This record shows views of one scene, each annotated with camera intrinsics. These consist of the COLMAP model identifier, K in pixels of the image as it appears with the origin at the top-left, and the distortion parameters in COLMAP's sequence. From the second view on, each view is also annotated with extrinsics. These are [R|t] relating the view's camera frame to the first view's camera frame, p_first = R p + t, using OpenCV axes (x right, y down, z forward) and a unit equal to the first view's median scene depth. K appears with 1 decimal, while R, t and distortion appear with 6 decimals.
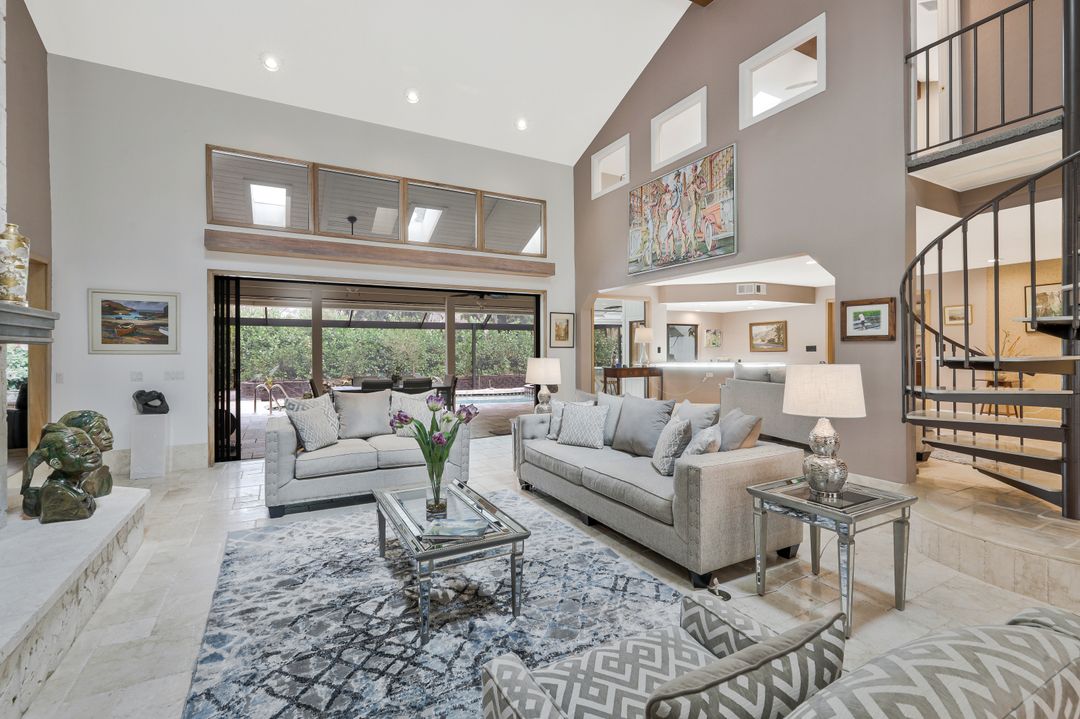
lens RADIAL K [[479.4, 0, 537.2], [0, 479.4, 349.6], [0, 0, 1]] dist [0.000272, 0.000073]
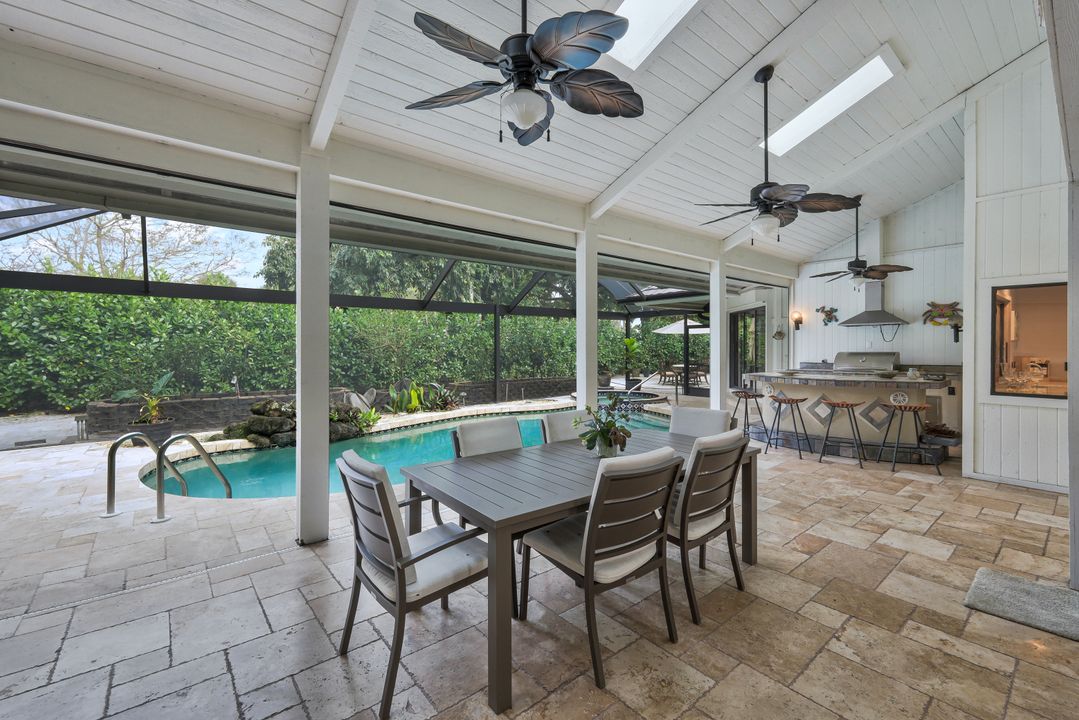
lens RADIAL K [[454.4, 0, 535.4], [0, 454.4, 347.2], [0, 0, 1]] dist [0.000566, 0.000024]
pose [[0.982013, 0.005183, 0.188744, -0.596148], [-0.006009, 0.999975, 0.003801, 0.007239], [-0.188720, -0.004867, 0.982019, 1.077424]]
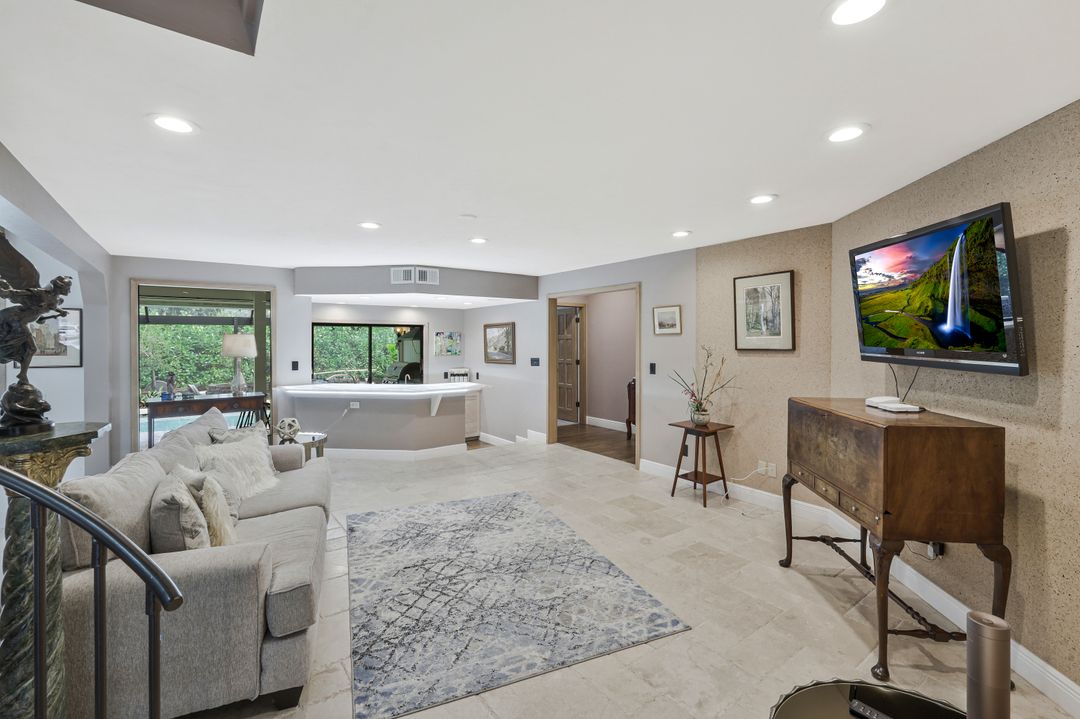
lens RADIAL K [[473.5, 0, 541.9], [0, 473.5, 341.1], [0, 0, 1]] dist [0.002792, 0.000363]
pose [[0.989502, 0.004644, 0.144441, 0.763561], [-0.004681, 0.999989, -0.000087, -0.052824], [-0.144440, -0.000590, 0.989513, 0.470157]]
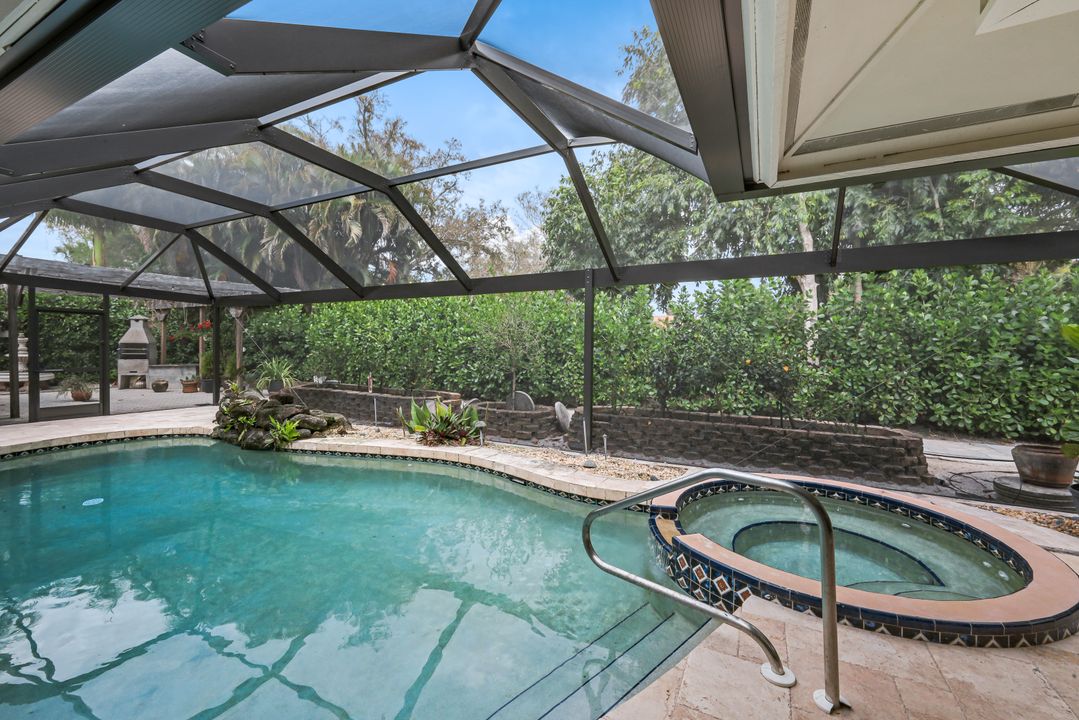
lens RADIAL K [[454.4, 0, 535.4], [0, 454.4, 347.2], [0, 0, 1]] dist [0.000566, 0.000024]
pose [[0.561261, 0.015881, -0.827487, 0.395973], [-0.010825, 0.999871, 0.011847, 0.000802], [0.827568, 0.002308, 0.561360, 2.318518]]
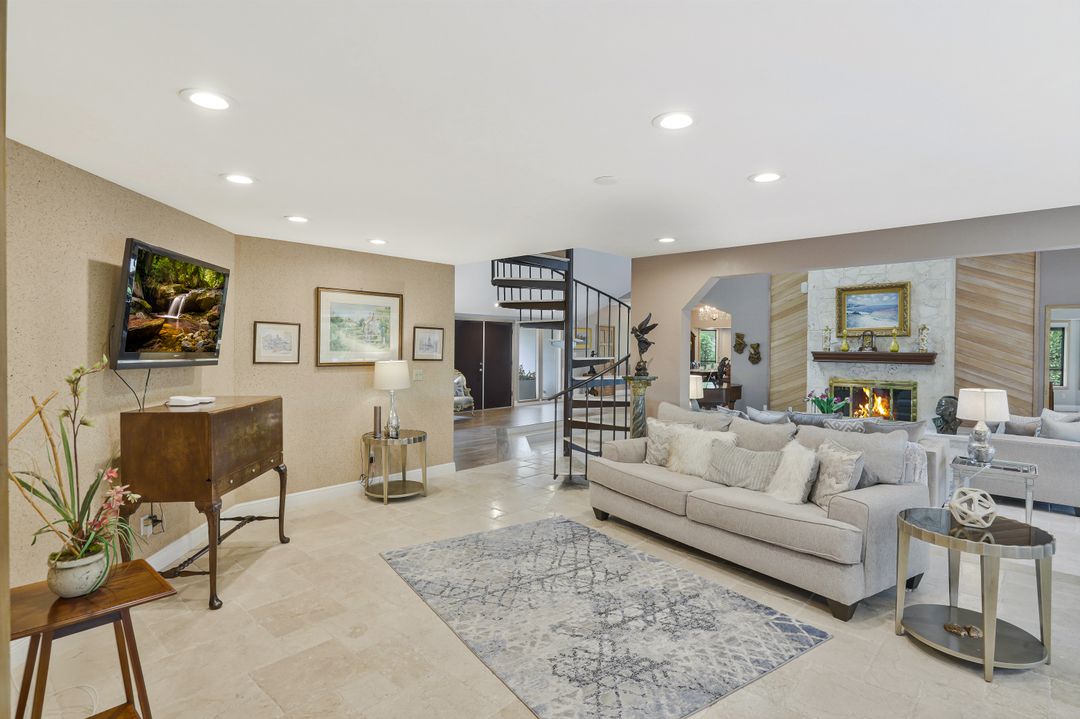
lens RADIAL K [[555.7, 0, 535.7], [0, 555.7, 363.2], [0, 0, 1]] dist [-0.000912, -0.000489]
pose [[-0.949295, 0.011892, -0.314160, 0.974566], [0.002213, 0.999512, 0.031148, -0.054644], [0.314378, 0.028873, -0.948859, 1.513799]]
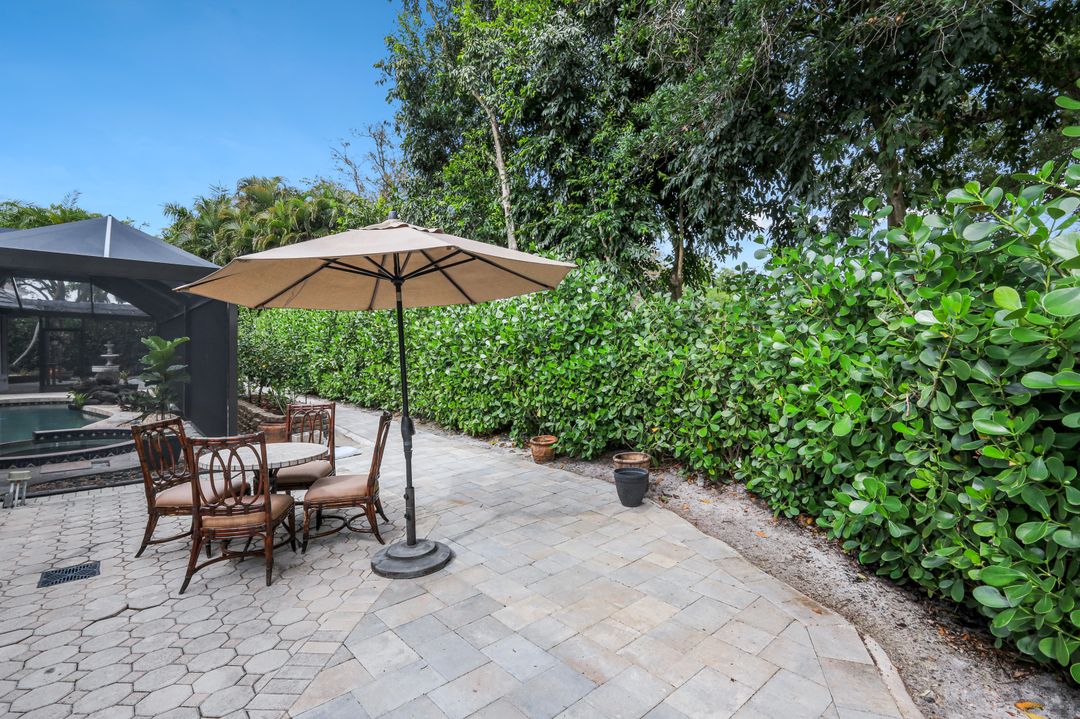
lens RADIAL K [[498.0, 0, 537.9], [0, 498.0, 345.9], [0, 0, 1]] dist [0.000643, -0.000122]
pose [[0.212762, 0.008576, -0.977066, 1.537279], [-0.003436, 0.999962, 0.008029, -0.019433], [0.977098, 0.001649, 0.212783, 3.822236]]
